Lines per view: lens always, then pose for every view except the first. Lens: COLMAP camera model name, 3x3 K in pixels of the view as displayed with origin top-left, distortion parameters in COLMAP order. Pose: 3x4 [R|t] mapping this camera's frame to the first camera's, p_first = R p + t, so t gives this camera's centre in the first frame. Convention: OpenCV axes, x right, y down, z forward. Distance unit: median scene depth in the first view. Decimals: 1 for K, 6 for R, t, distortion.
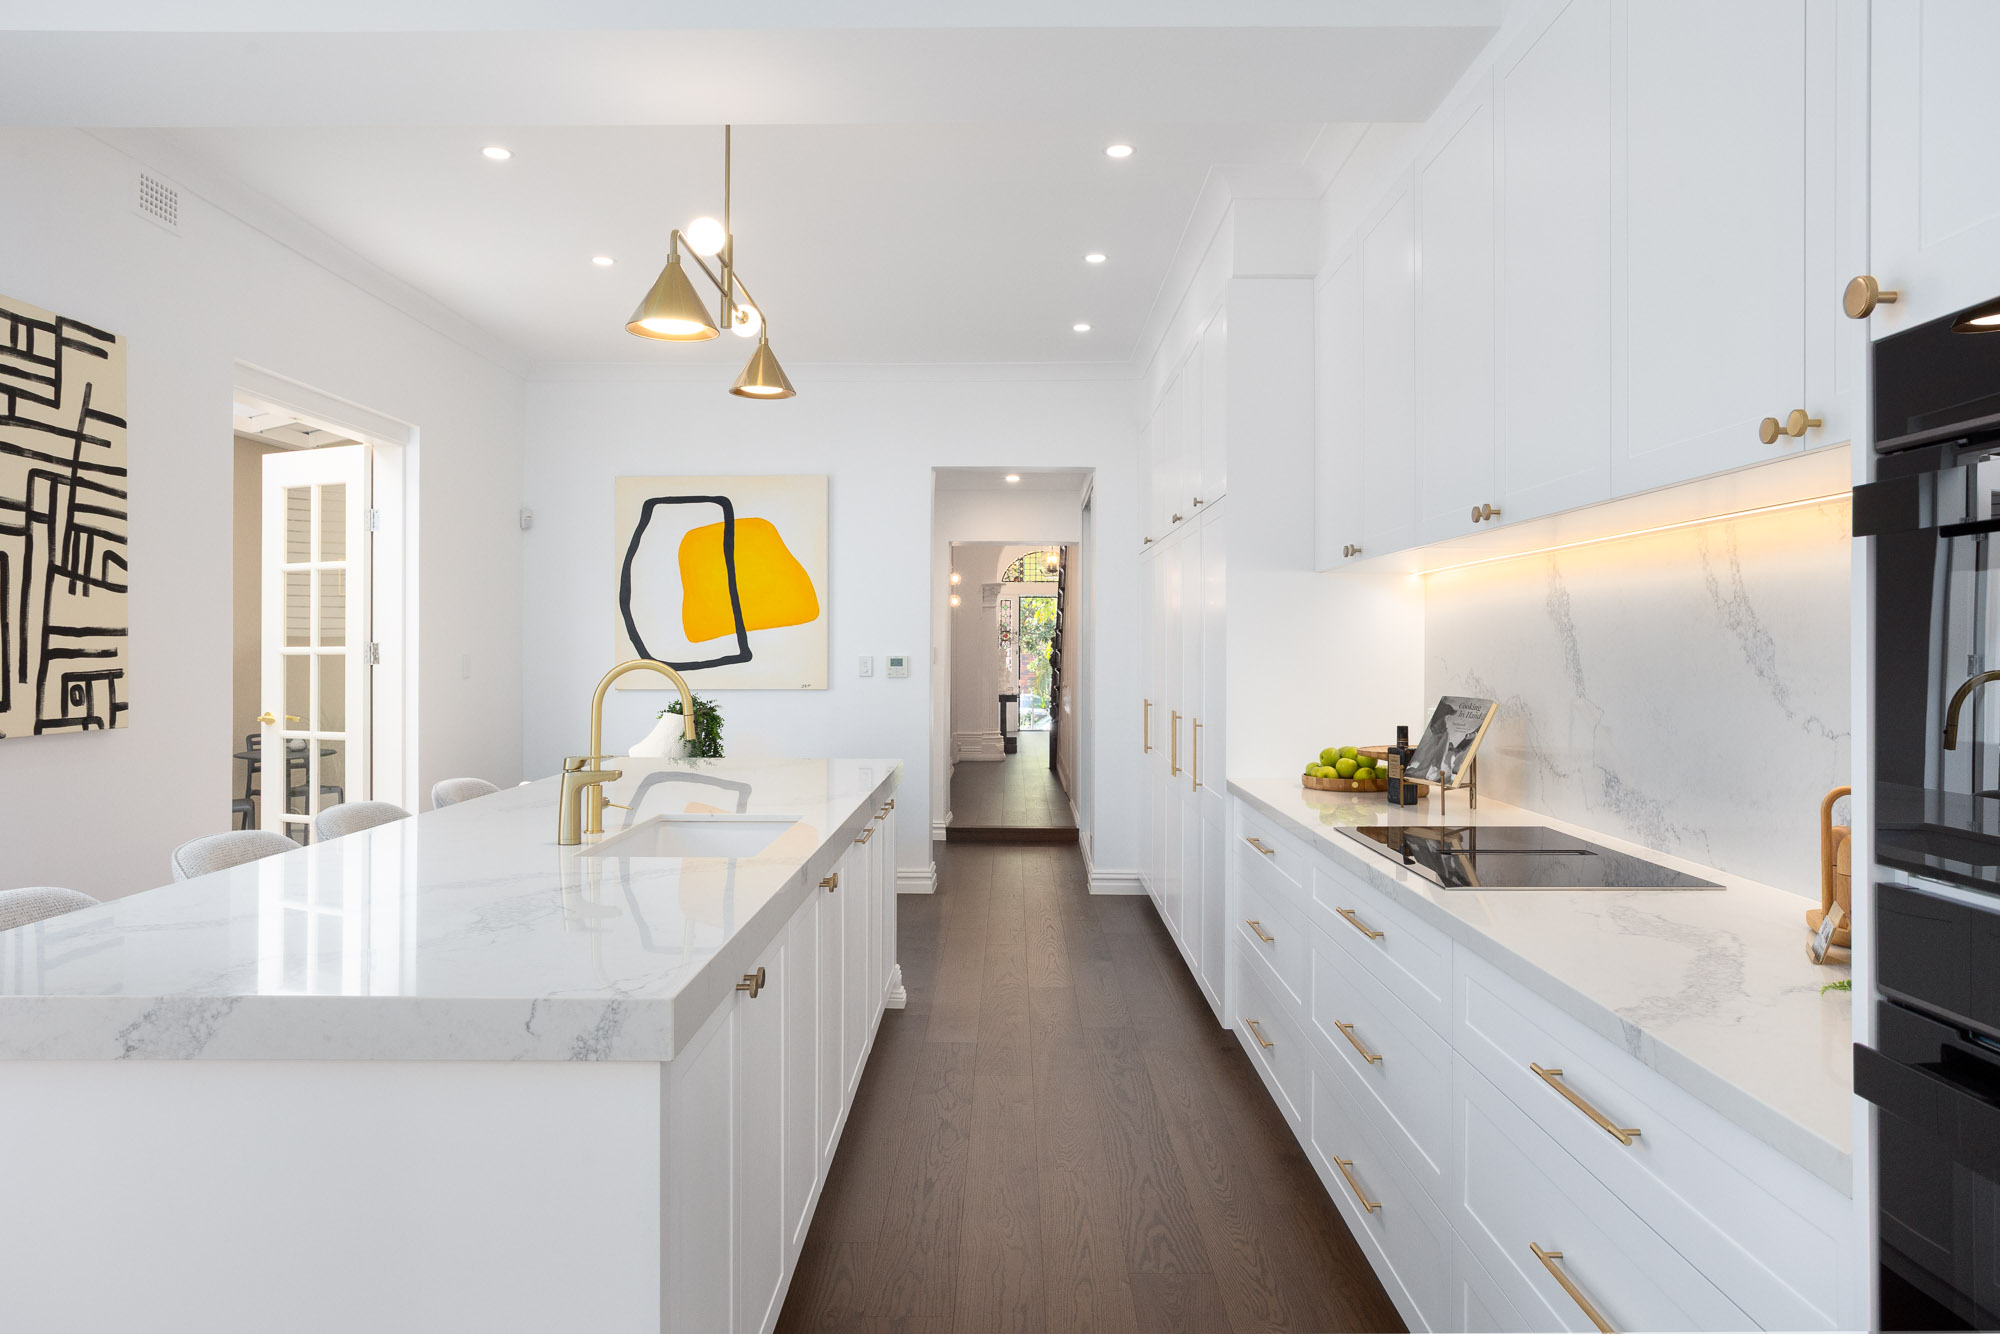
lens RADIAL K [[1386.0, 0, 1000.0], [0, 1386.0, 667.0], [0, 0, 1]] dist [0.000084, 0.000004]
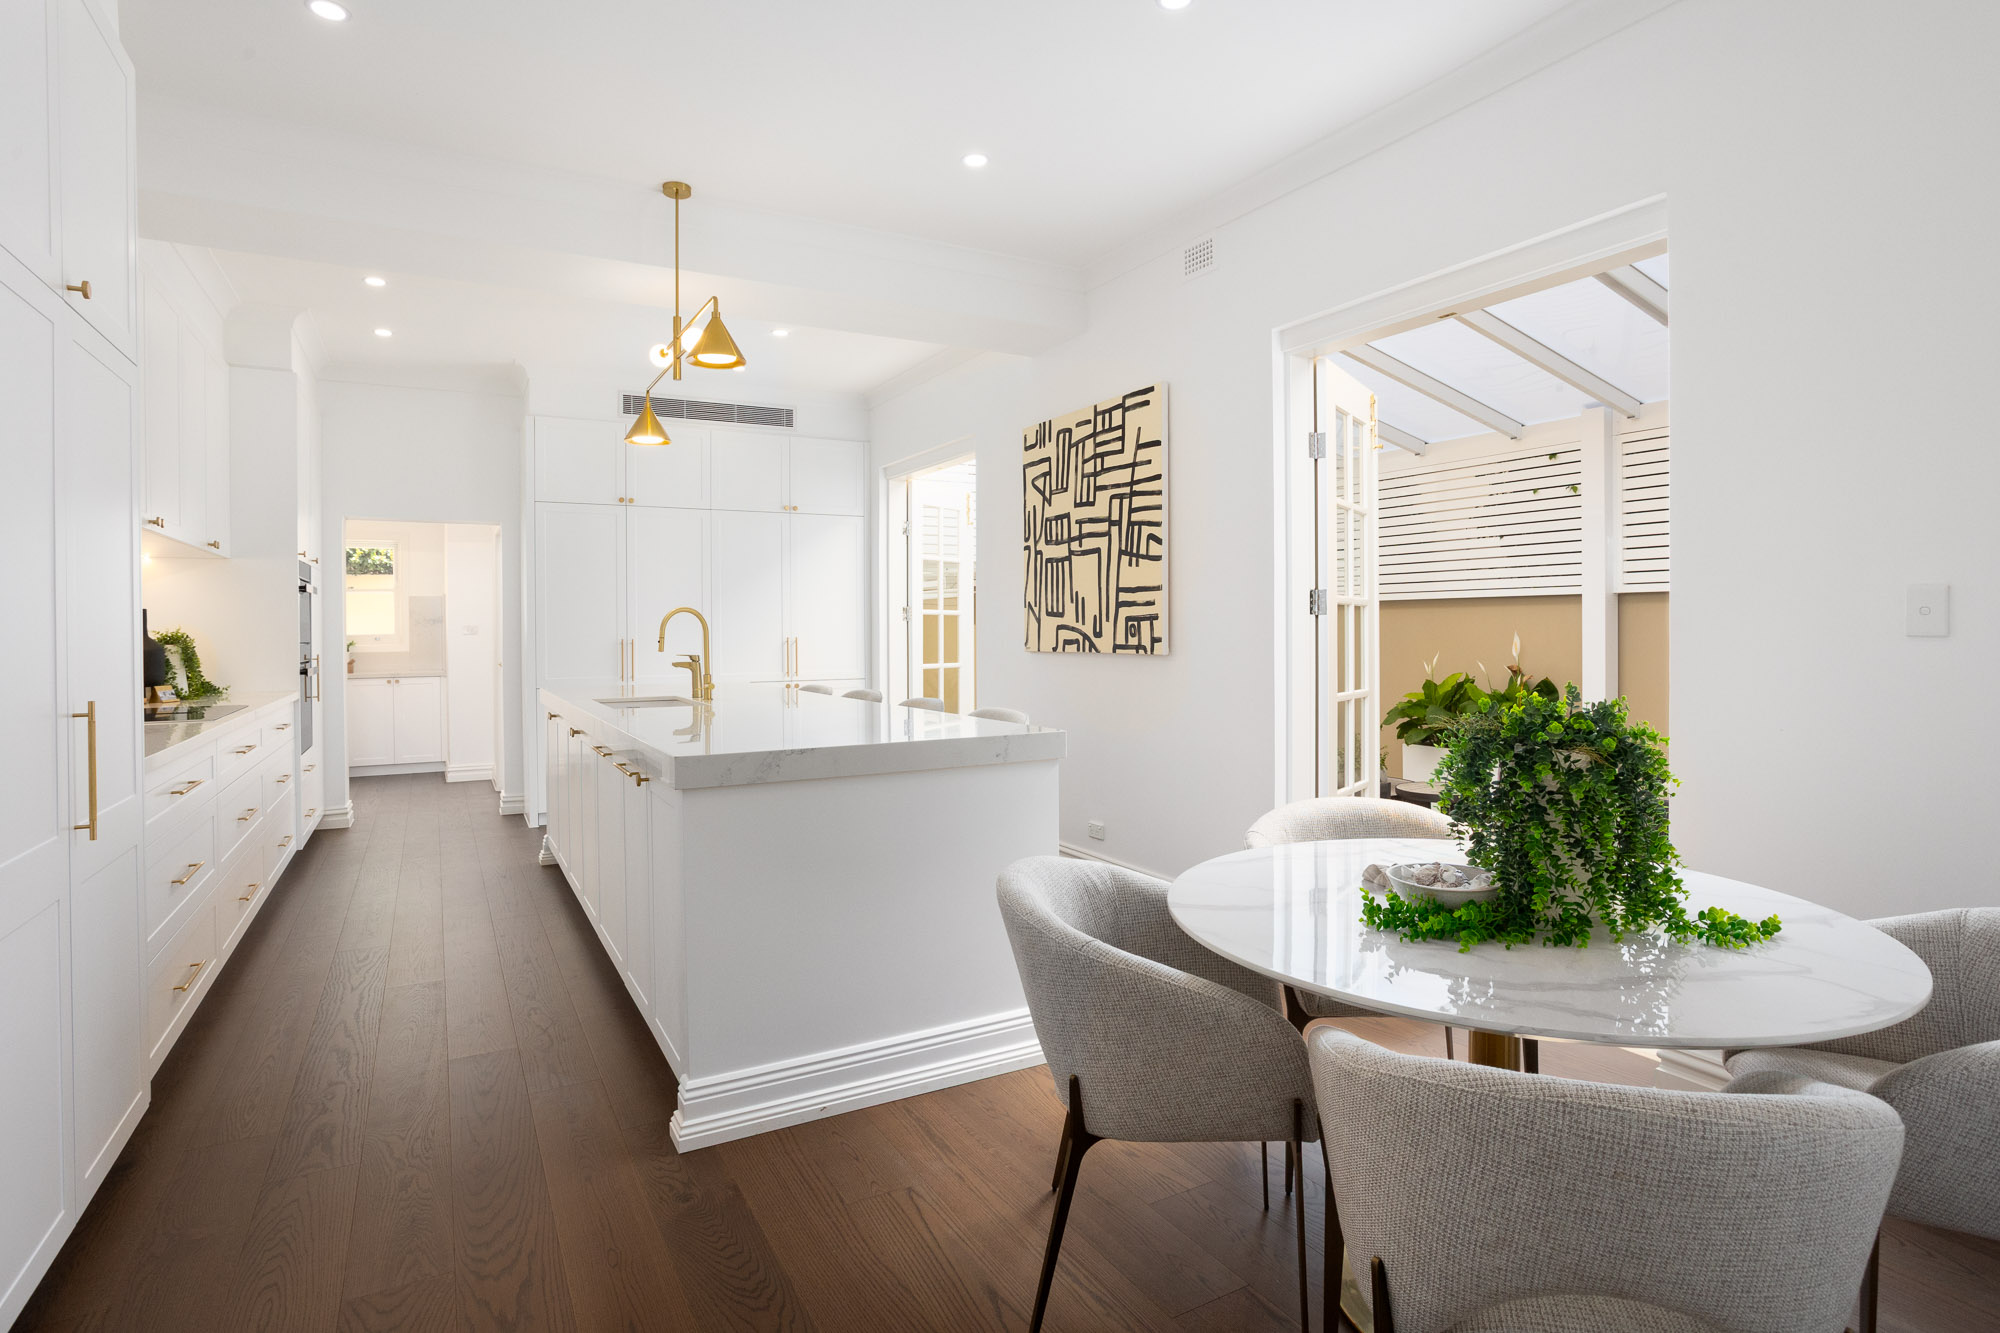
lens RADIAL K [[1045.9, 0, 999.6], [0, 1045.9, 620.6], [0, 0, 1]] dist [-0.001297, 0.000117]
pose [[-0.870470, -0.001294, -0.492220, 0.047060], [-0.004250, 0.999979, 0.004887, 0.004153], [0.492203, 0.006346, -0.870457, 1.956035]]
